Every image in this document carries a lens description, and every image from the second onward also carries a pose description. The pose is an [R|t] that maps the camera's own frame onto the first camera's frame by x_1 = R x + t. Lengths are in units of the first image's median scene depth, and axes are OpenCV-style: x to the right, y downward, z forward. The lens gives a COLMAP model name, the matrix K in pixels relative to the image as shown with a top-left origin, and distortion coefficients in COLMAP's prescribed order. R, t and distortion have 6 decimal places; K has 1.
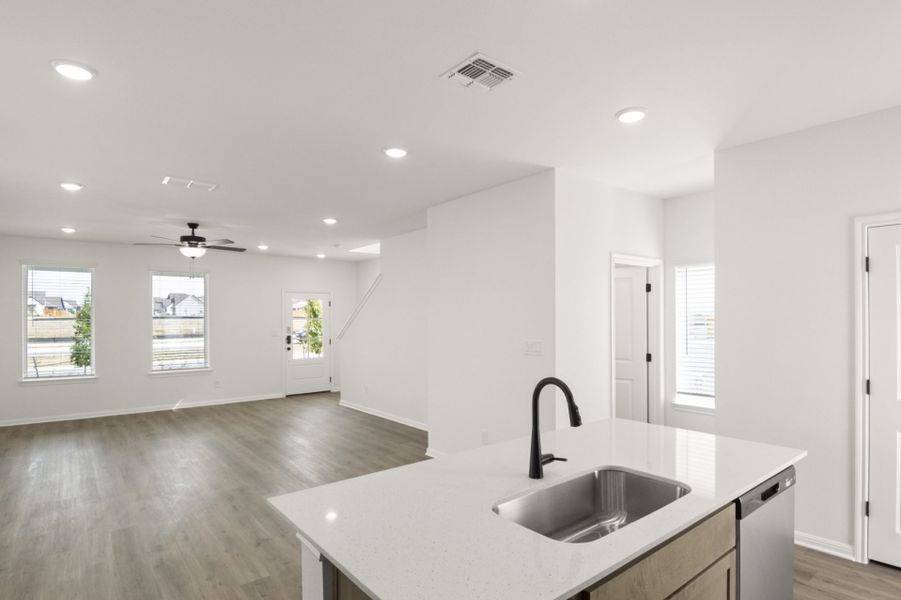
lens RADIAL K [[482.2, 0, 467.6], [0, 482.2, 318.5], [0, 0, 1]] dist [0.024827, -0.032300]
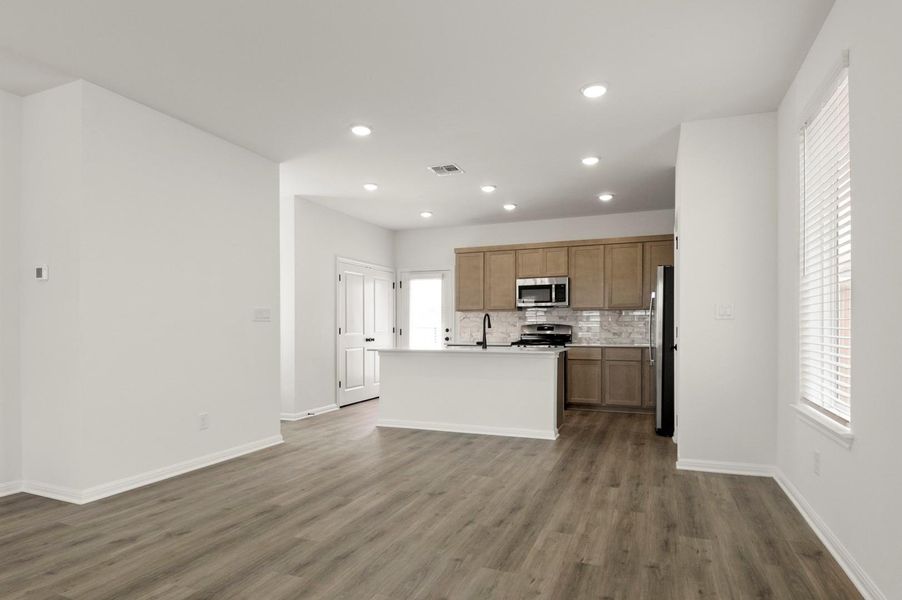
lens RADIAL K [[487.1, 0, 455.8], [0, 487.1, 335.4], [0, 0, 1]] dist [0.002314, -0.000073]
pose [[-0.476737, -0.006868, 0.879019, -0.549943], [0.004928, 0.999933, 0.010486, 0.051956], [-0.879032, 0.009331, -0.476671, 0.597714]]
